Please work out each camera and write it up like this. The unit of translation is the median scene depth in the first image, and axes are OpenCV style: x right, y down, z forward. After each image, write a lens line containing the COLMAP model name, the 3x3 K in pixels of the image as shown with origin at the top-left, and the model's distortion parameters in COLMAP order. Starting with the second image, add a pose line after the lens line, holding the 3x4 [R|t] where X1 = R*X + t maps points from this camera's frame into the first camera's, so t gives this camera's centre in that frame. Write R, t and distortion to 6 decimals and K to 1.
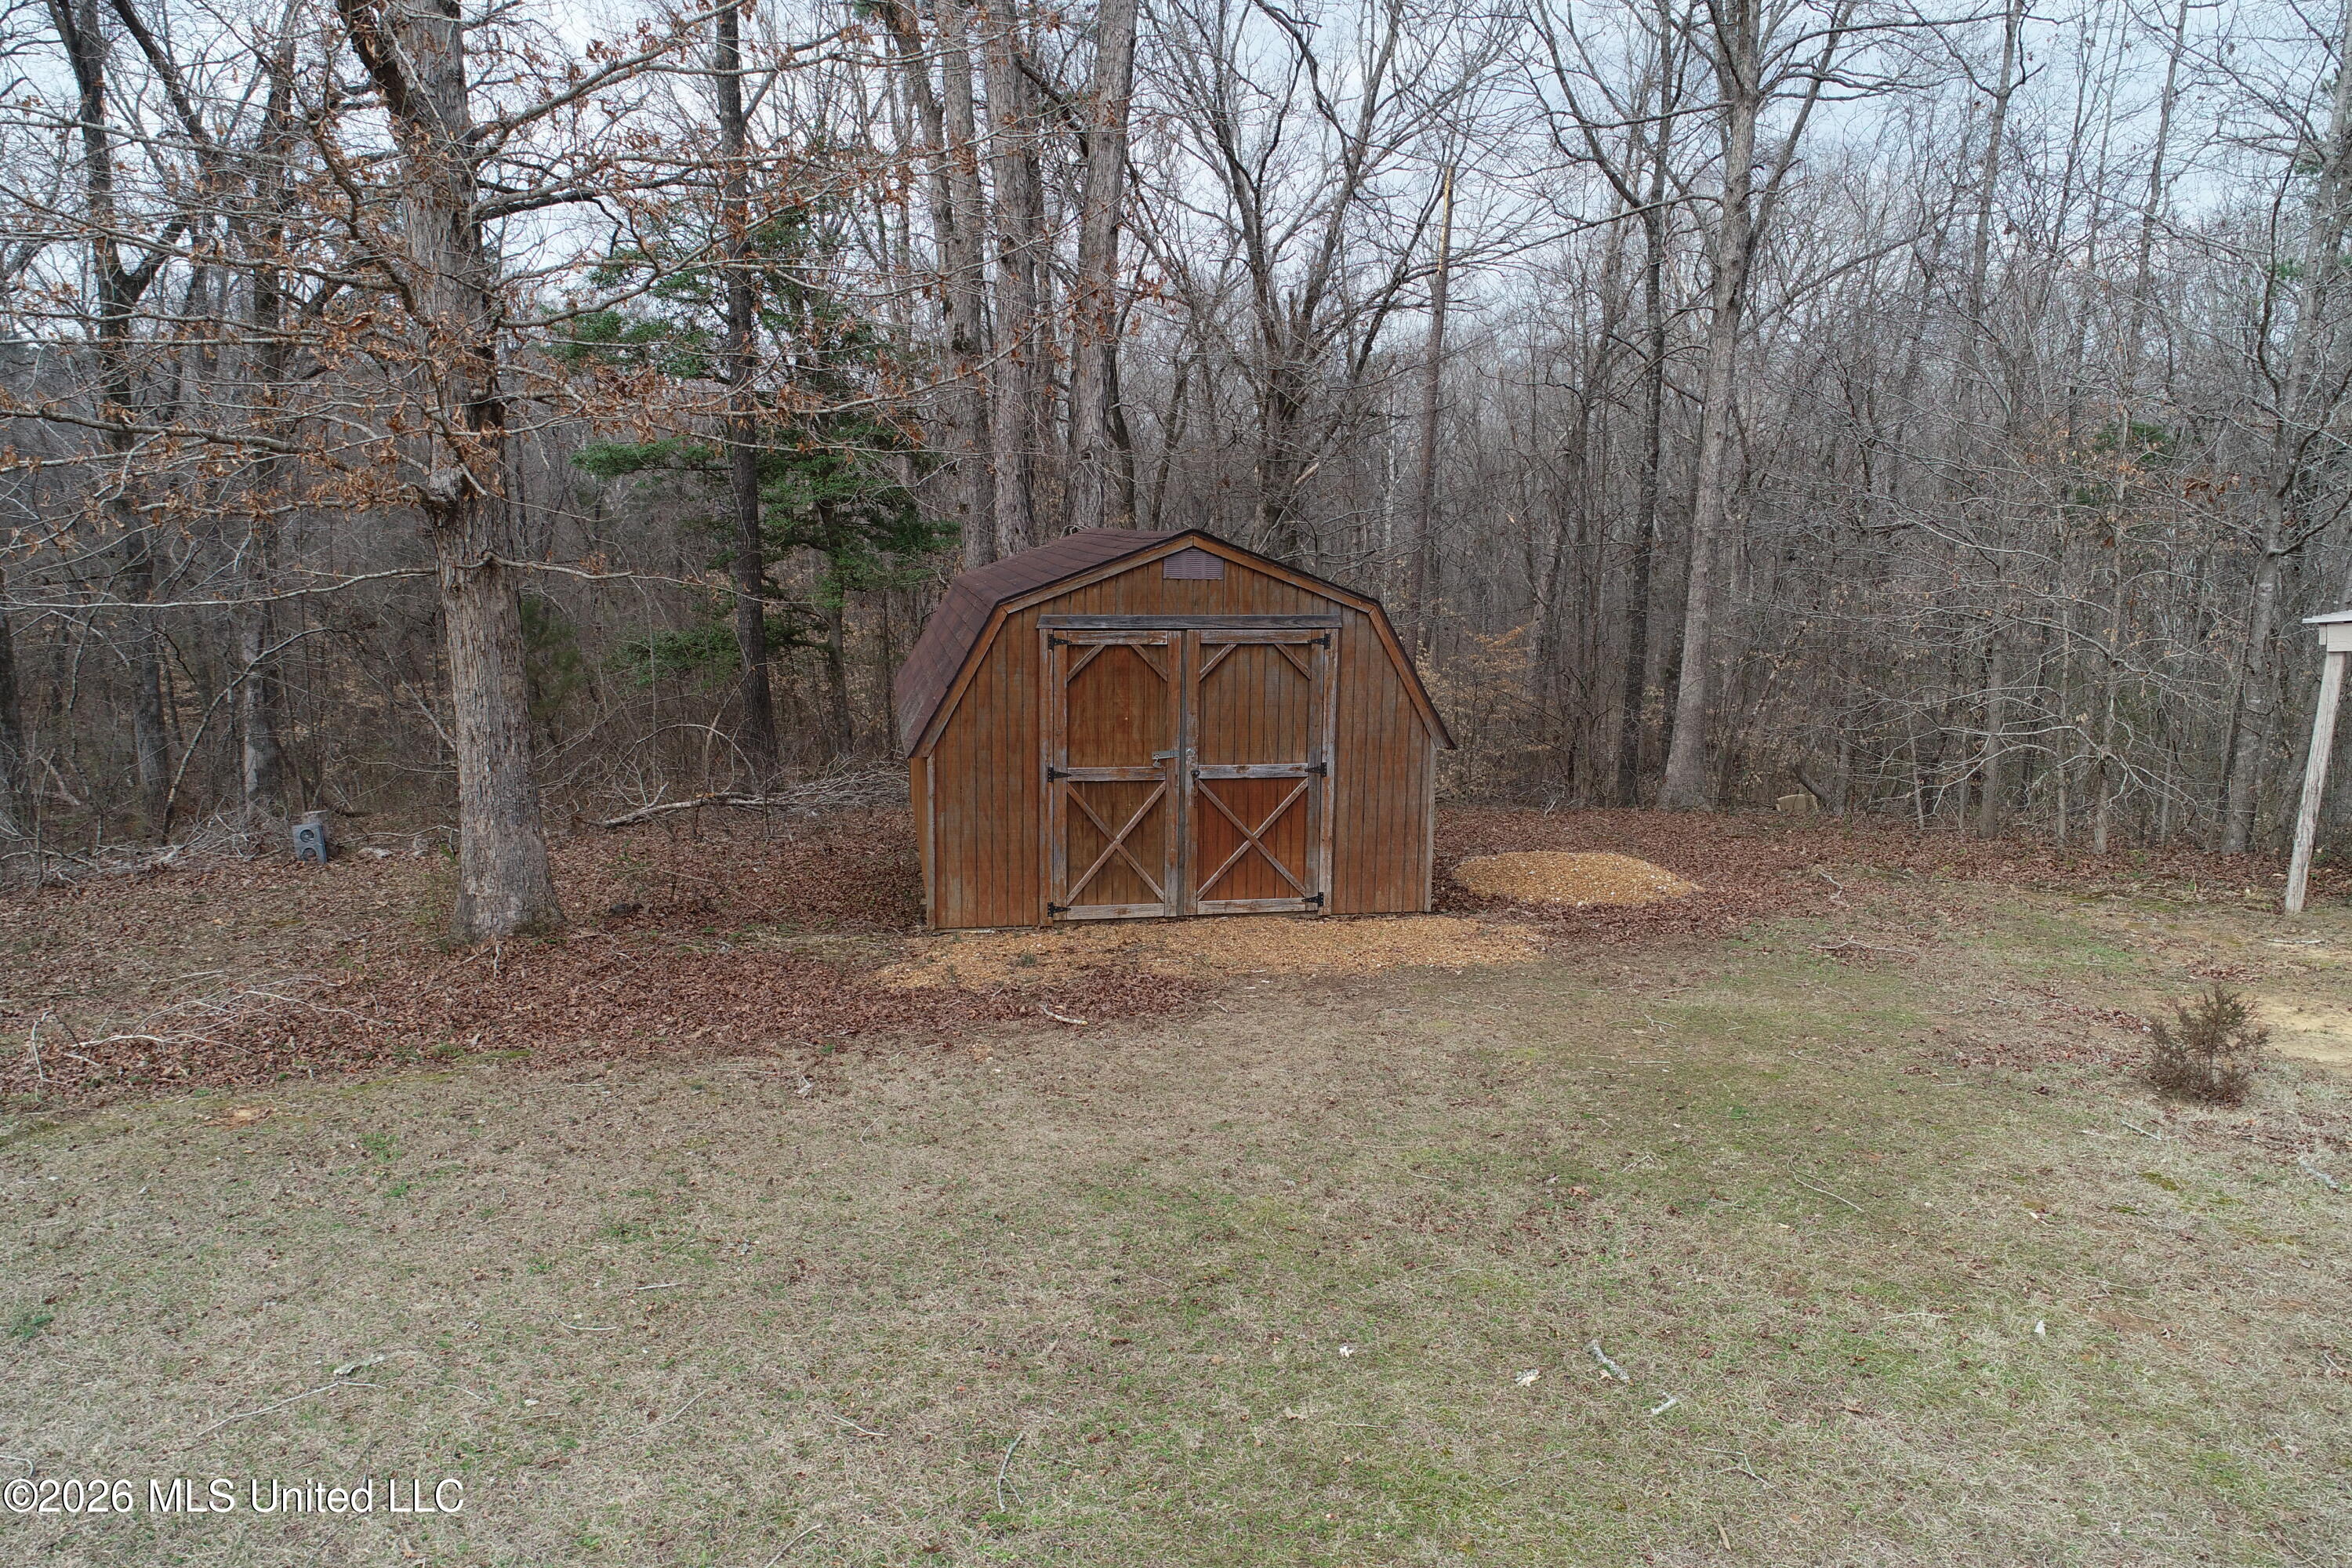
lens RADIAL K [[1586.8, 0, 1176.0], [0, 1586.8, 784.0], [0, 0, 1]] dist [0.002621, -0.002149]
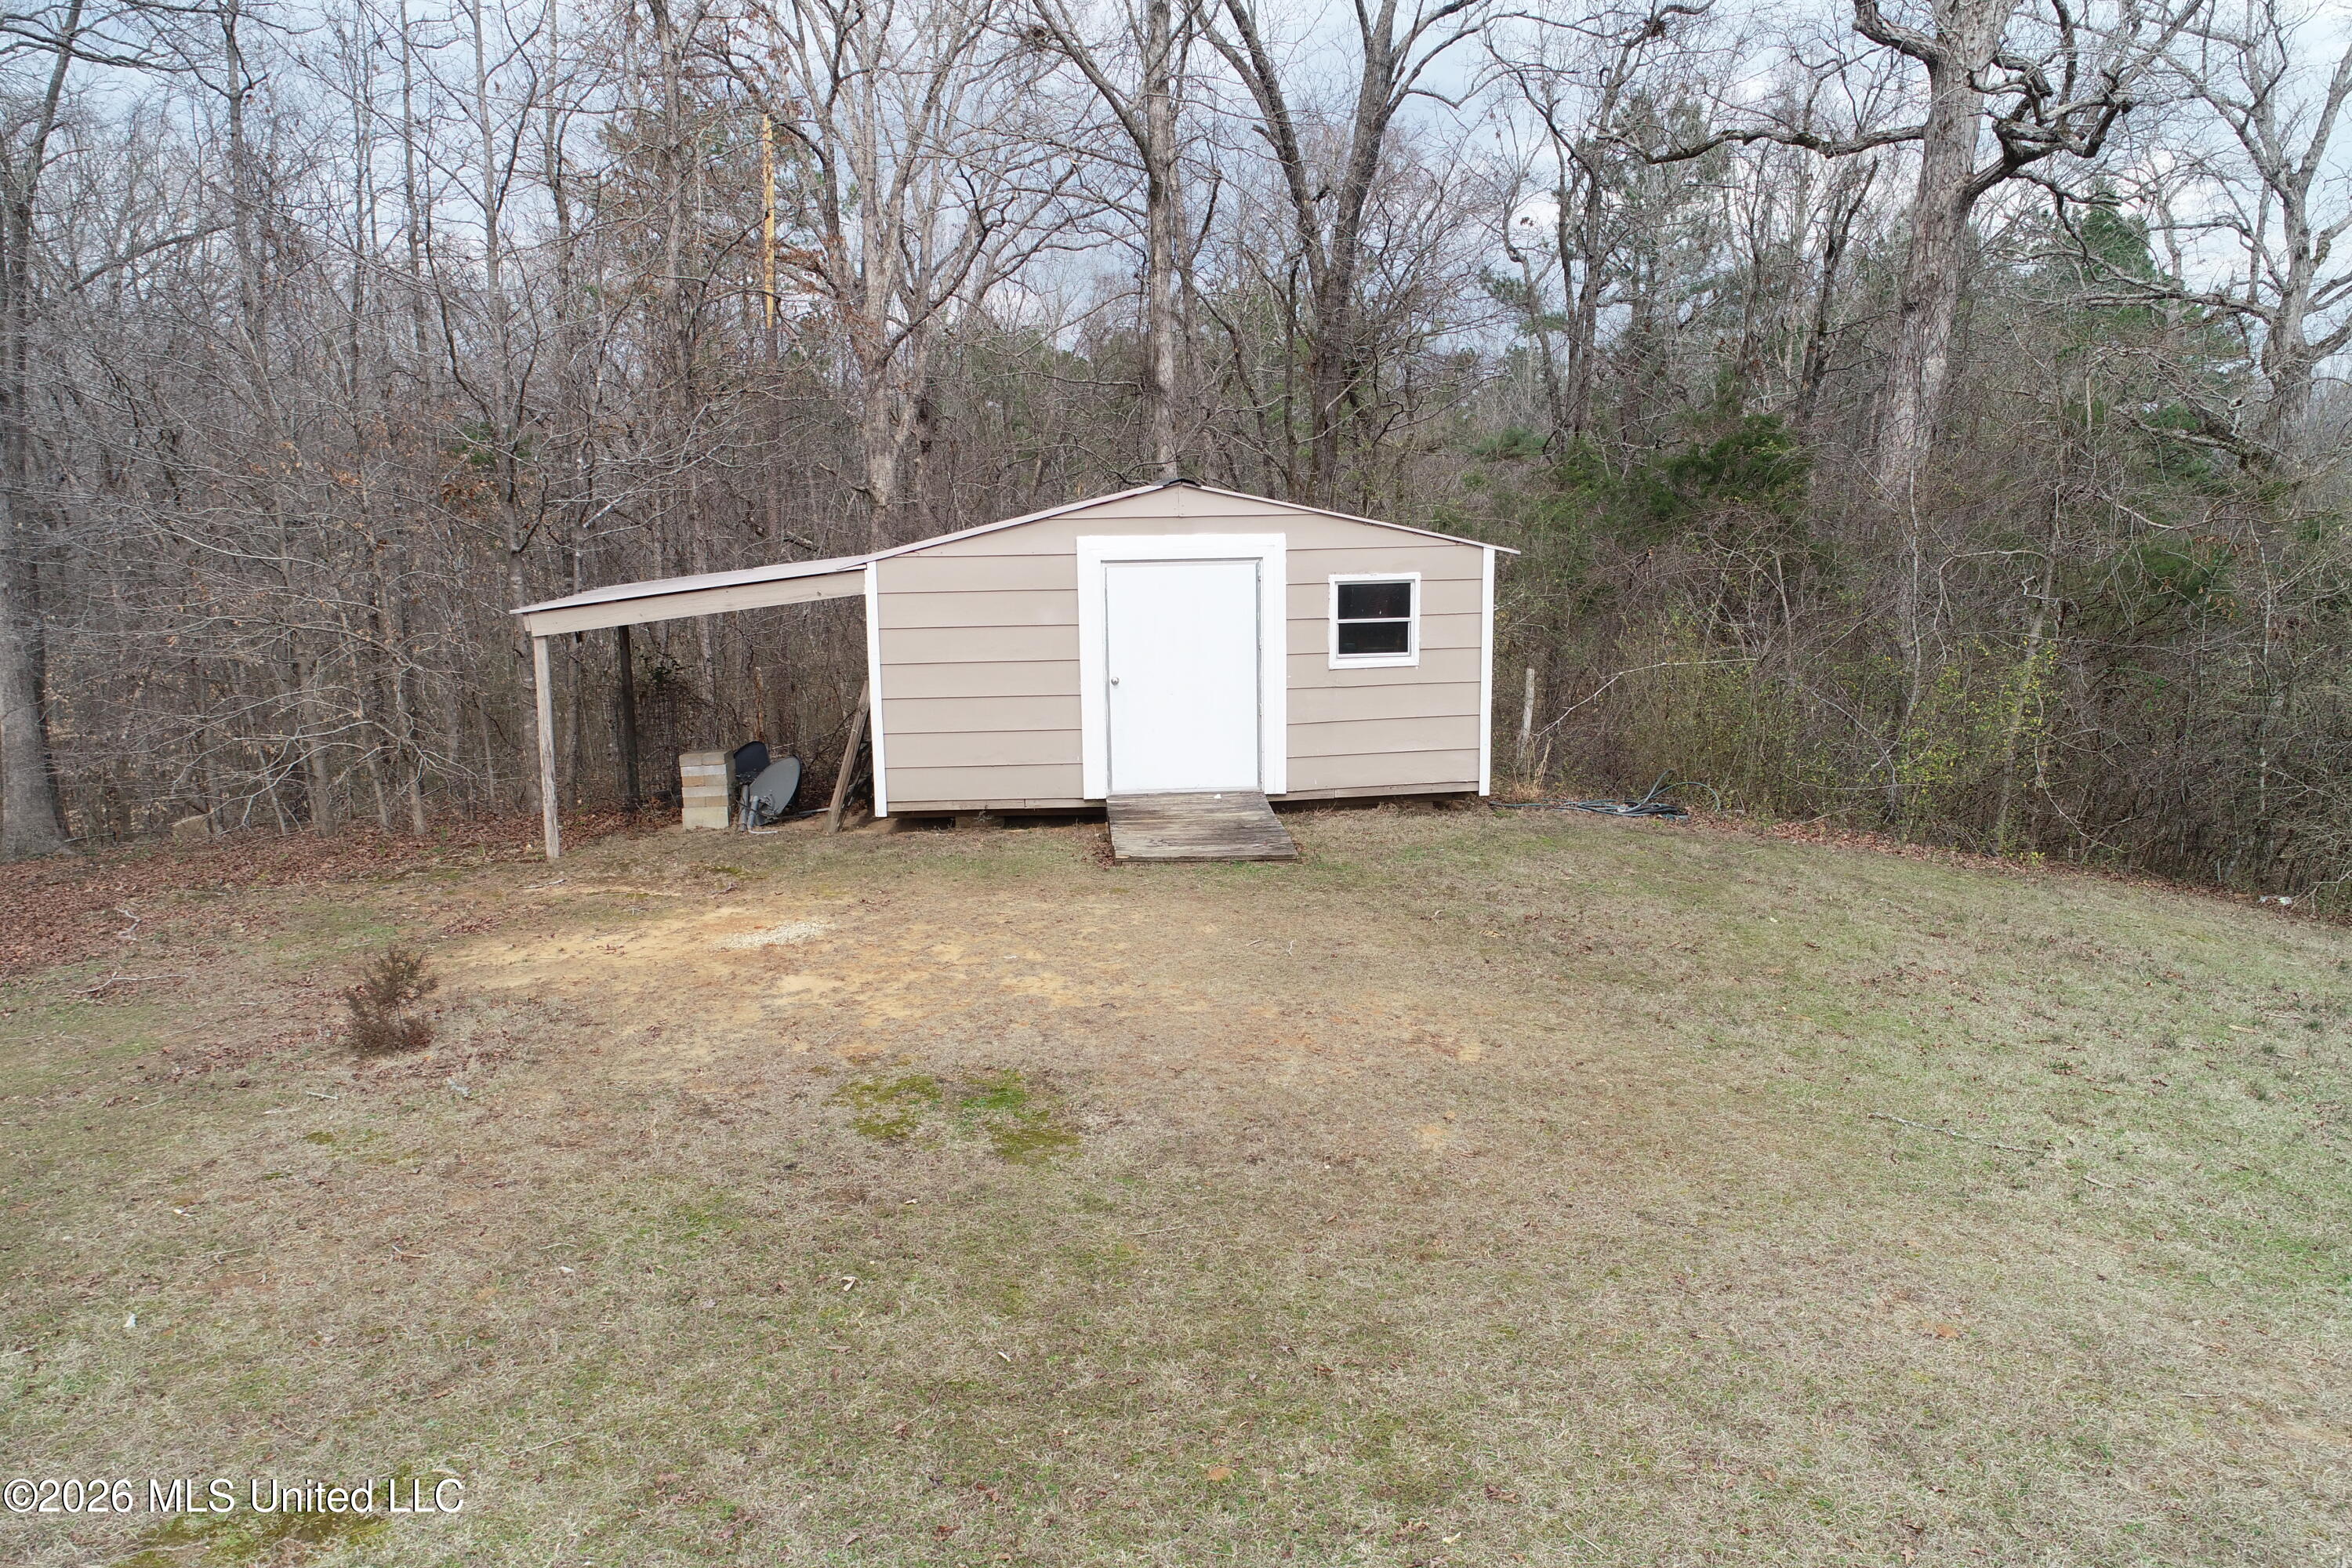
lens RADIAL K [[1586.8, 0, 1176.0], [0, 1586.8, 784.0], [0, 0, 1]] dist [0.002621, -0.002149]
pose [[0.617465, -0.153257, 0.771524, 0.145833], [0.148924, 0.985874, 0.076649, 0.008070], [-0.772372, 0.067570, 0.631566, -0.159384]]
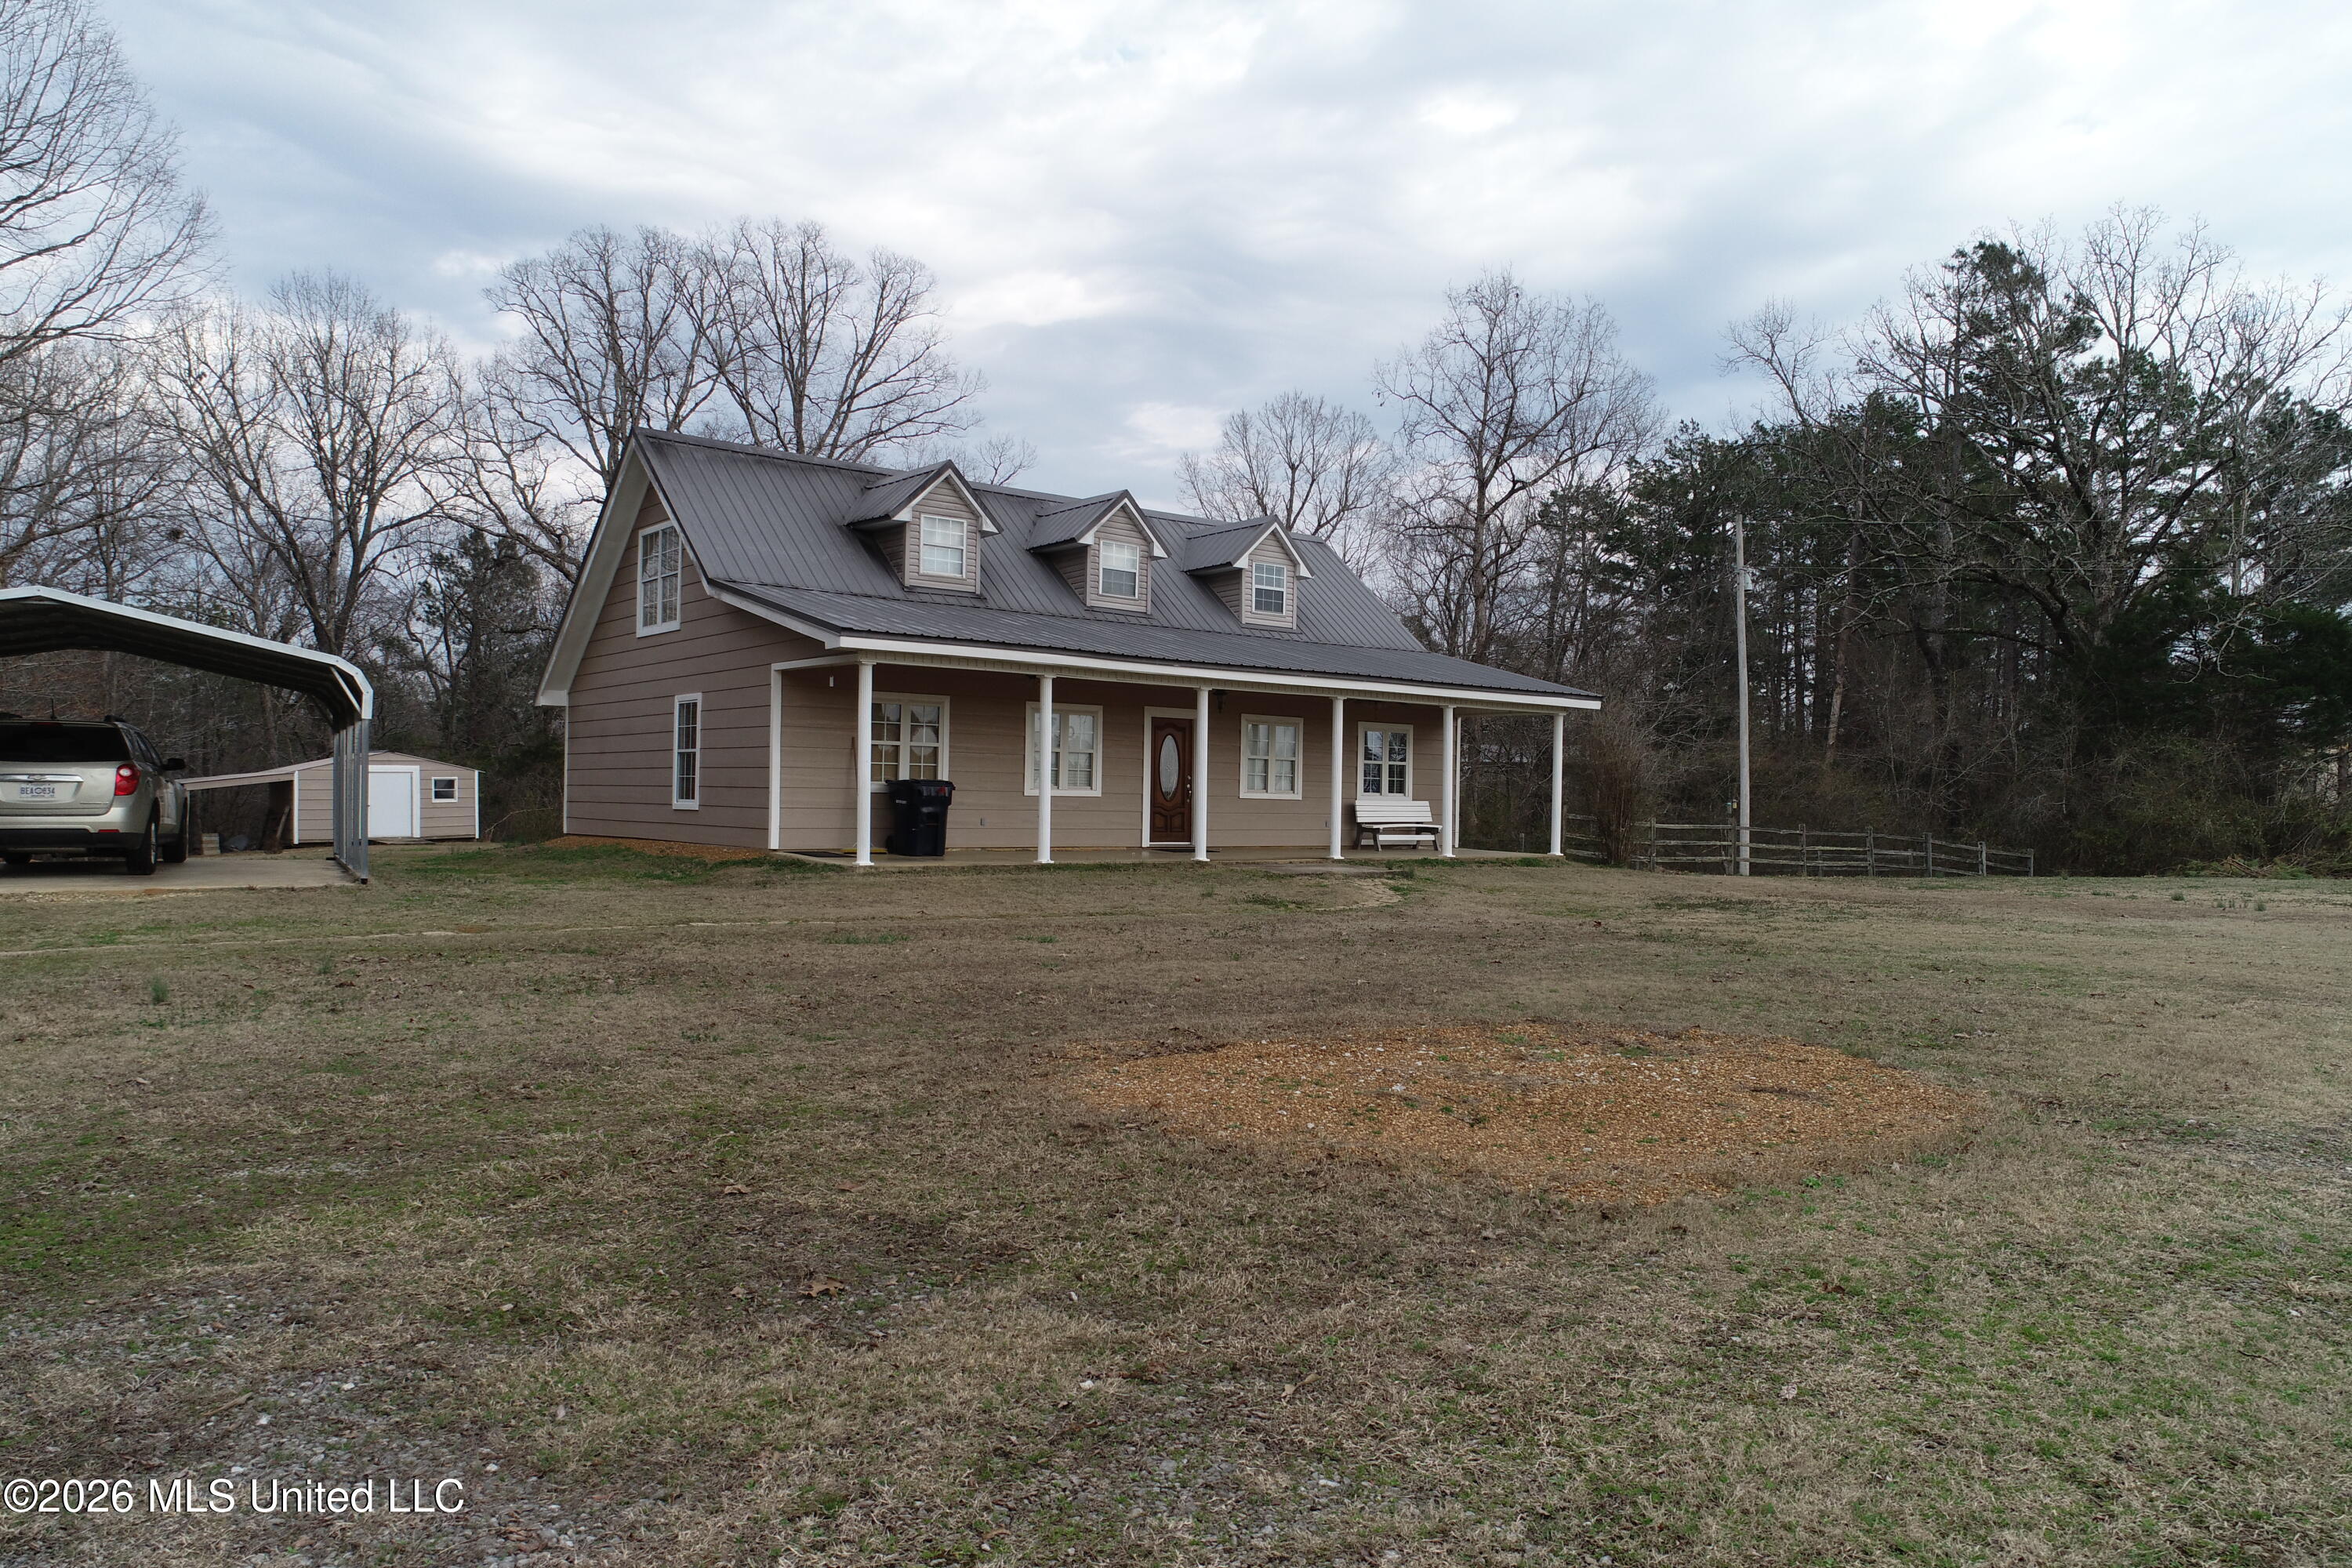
lens RADIAL K [[1586.8, 0, 1176.0], [0, 1586.8, 784.0], [0, 0, 1]] dist [0.002621, -0.002149]
pose [[-0.043302, -0.003564, 0.999056, -4.975686], [0.170080, 0.985370, 0.010887, 0.414650], [-0.984478, 0.170391, -0.042062, -1.913769]]
